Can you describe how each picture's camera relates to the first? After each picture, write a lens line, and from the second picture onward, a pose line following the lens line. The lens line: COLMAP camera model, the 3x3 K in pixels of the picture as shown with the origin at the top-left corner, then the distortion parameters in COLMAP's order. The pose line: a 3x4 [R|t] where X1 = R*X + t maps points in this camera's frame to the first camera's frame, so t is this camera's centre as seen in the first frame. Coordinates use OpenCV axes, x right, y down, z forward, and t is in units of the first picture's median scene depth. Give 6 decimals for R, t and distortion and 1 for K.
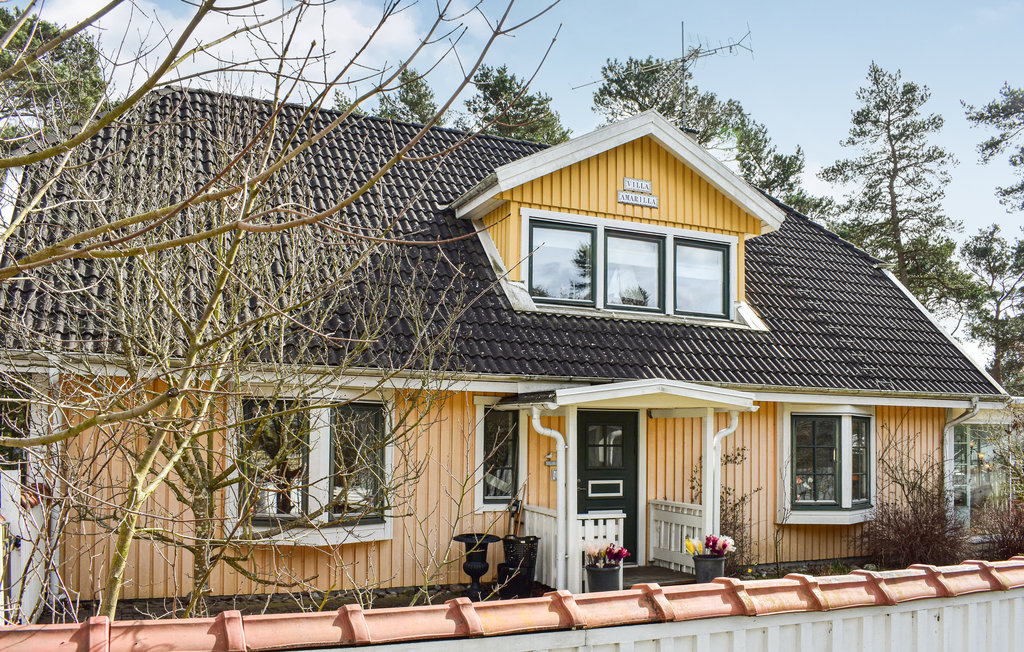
lens RADIAL K [[859.8, 0, 512.0], [0, 859.8, 326.0], [0, 0, 1]] dist [-0.129542, 0.000453]
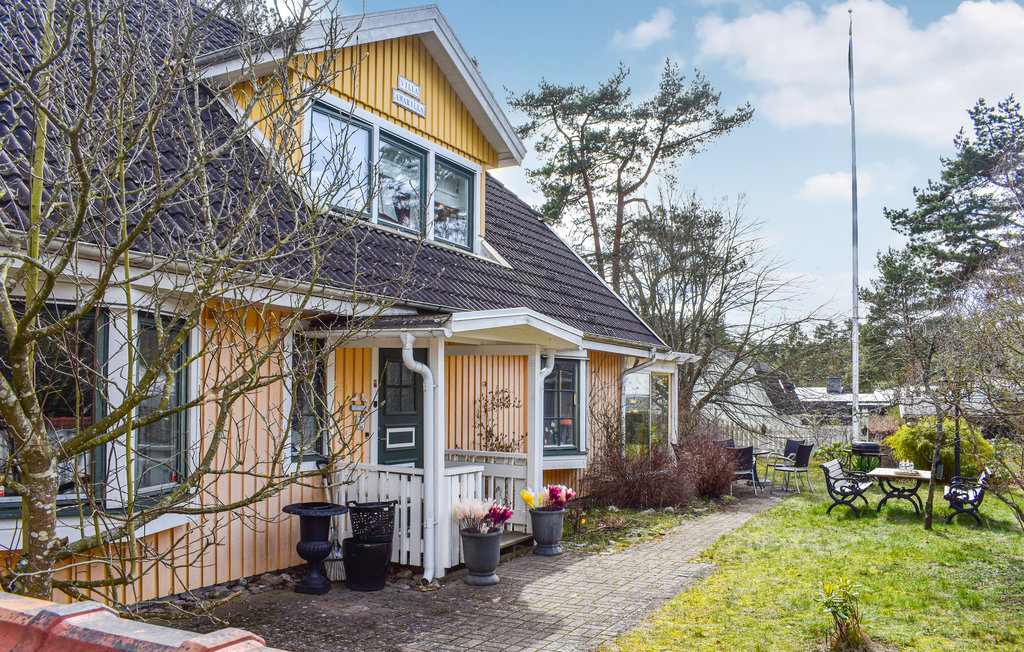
lens RADIAL K [[824.8, 0, 512.0], [0, 824.8, 326.0], [0, 0, 1]] dist [-0.150447, 0.003807]
pose [[0.786169, 0.047347, 0.616196, -0.268726], [-0.080992, 0.996355, 0.026776, 0.045683], [-0.612682, -0.070958, 0.787138, 0.276070]]
